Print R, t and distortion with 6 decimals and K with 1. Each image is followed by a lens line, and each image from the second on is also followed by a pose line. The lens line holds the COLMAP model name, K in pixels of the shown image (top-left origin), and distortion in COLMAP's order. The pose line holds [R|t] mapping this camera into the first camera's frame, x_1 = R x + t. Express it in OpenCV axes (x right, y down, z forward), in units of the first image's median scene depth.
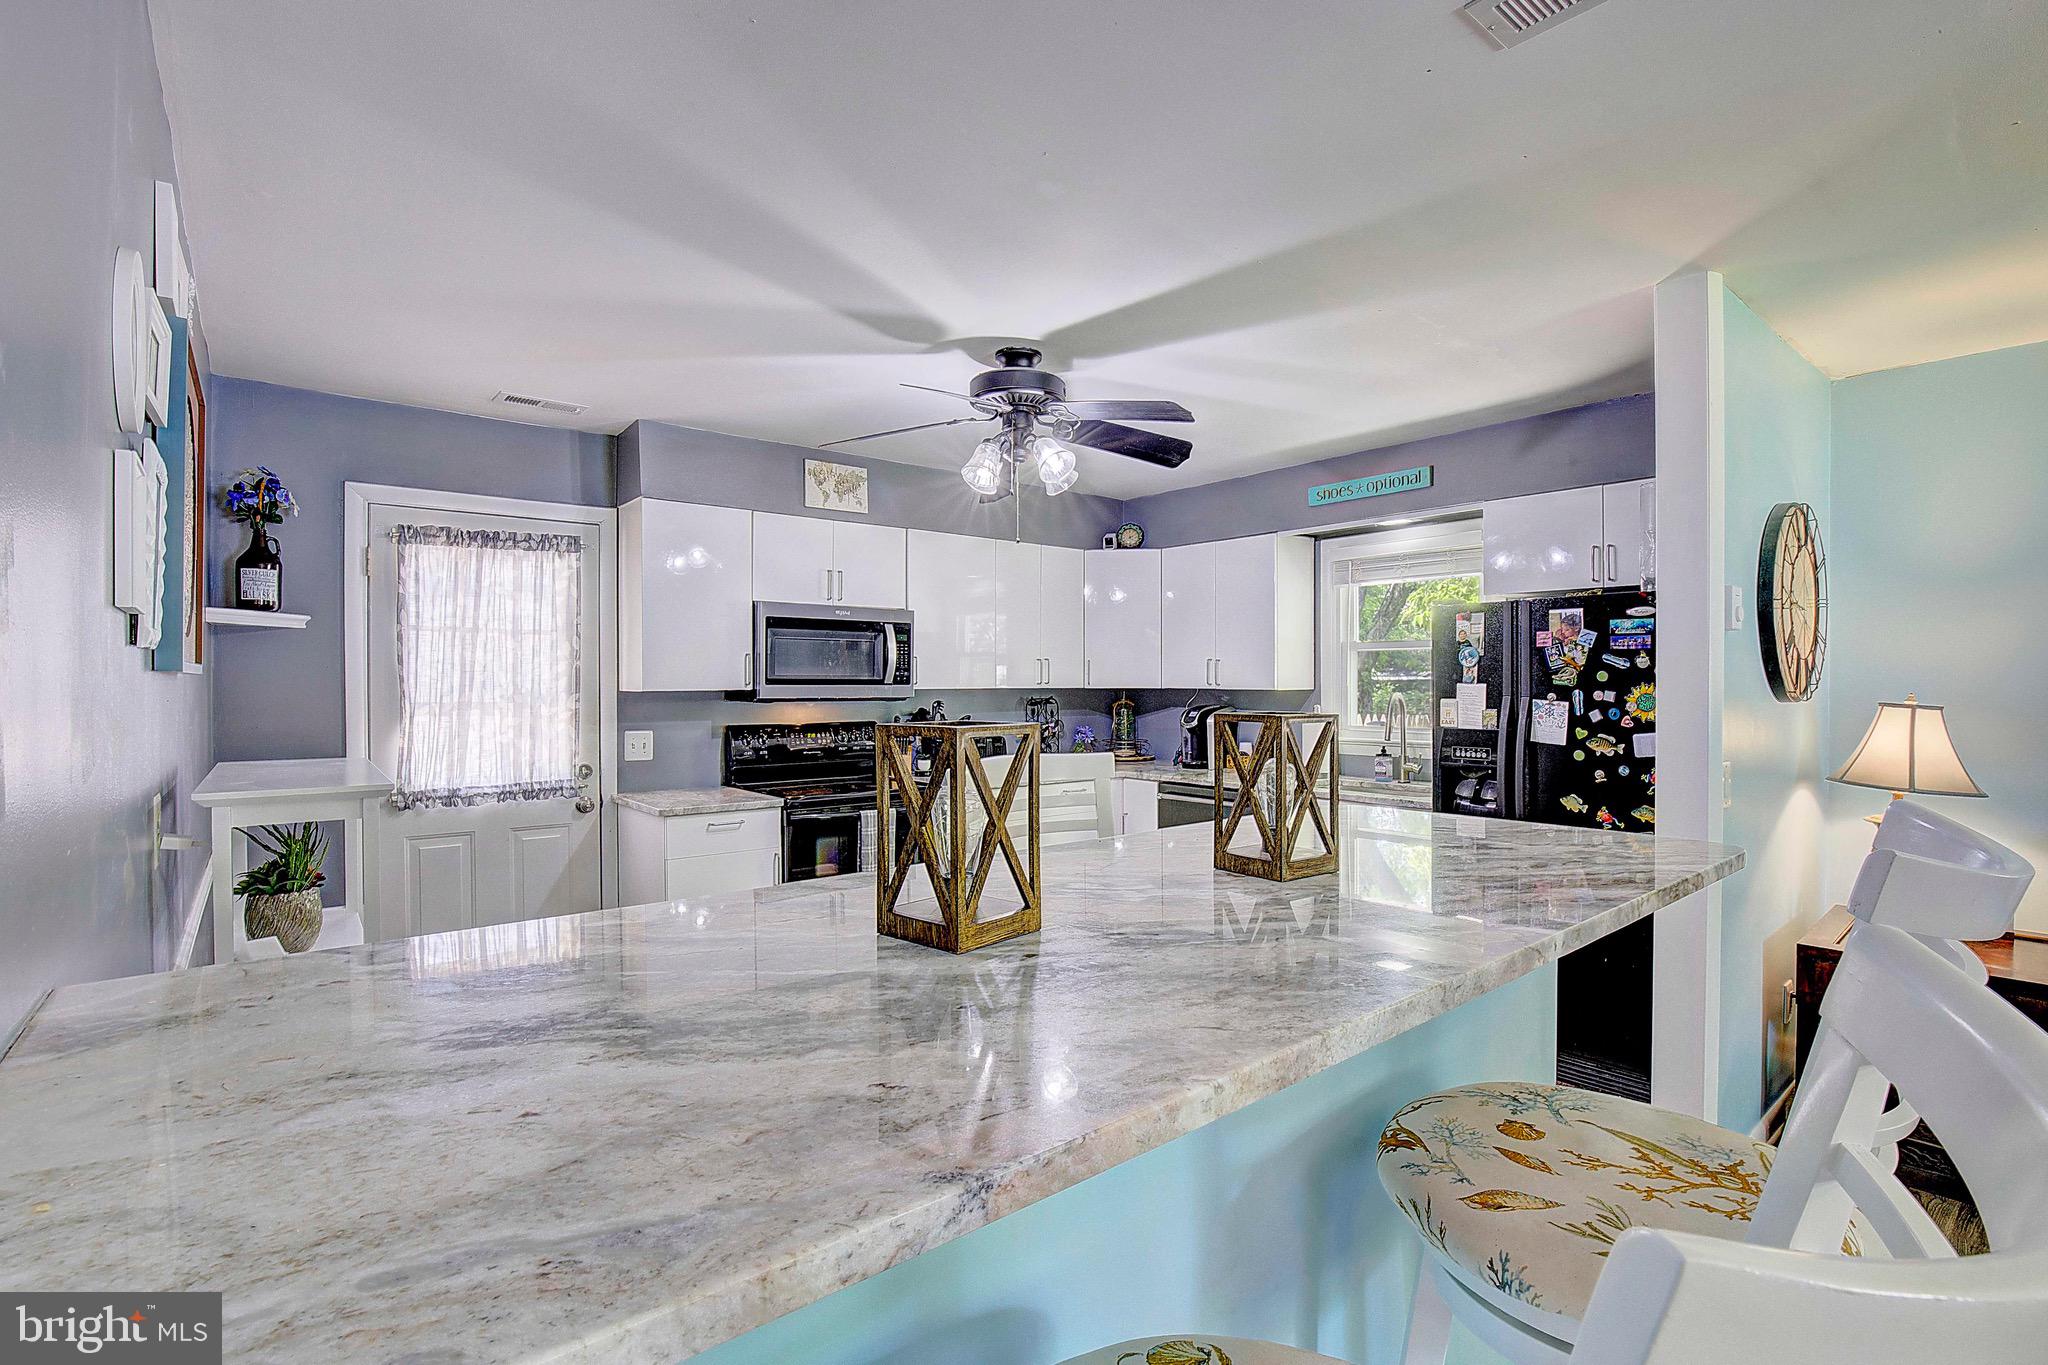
lens RADIAL K [[955.1, 0, 1043.7], [0, 955.1, 688.7], [0, 0, 1]] dist [-0.034605, 0.005578]
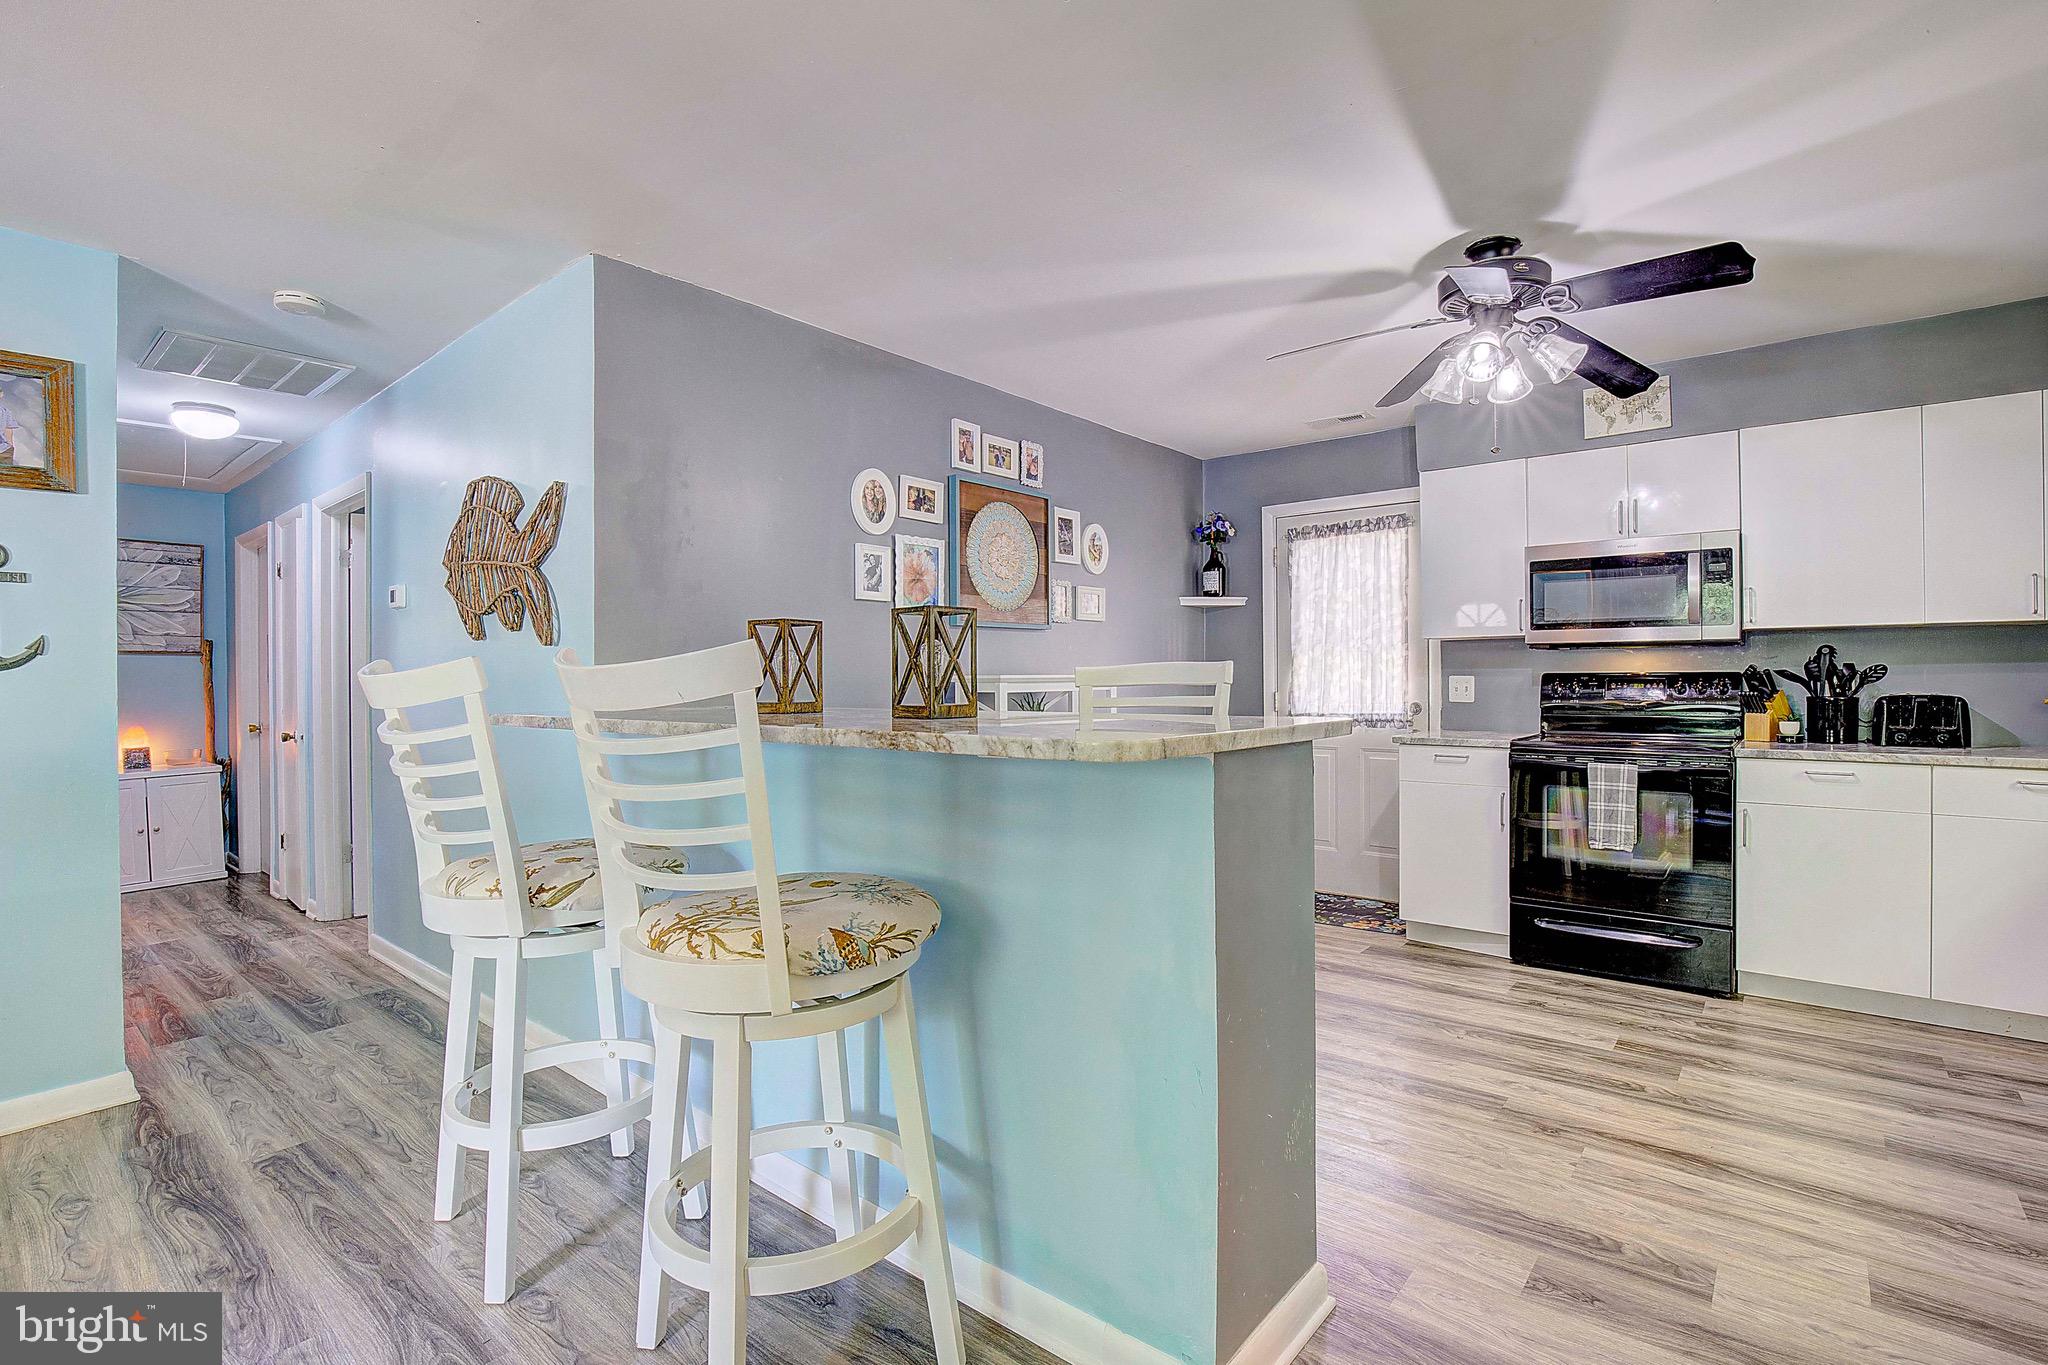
lens RADIAL K [[955.1, 0, 1051.3], [0, 955.1, 675.1], [0, 0, 1]] dist [-0.034605, 0.005578]
pose [[0.198170, -0.000213, -0.980168, 0.609619], [-0.000830, 1.000000, -0.000385, 0.045792], [0.980167, 0.000890, 0.198169, 0.316644]]
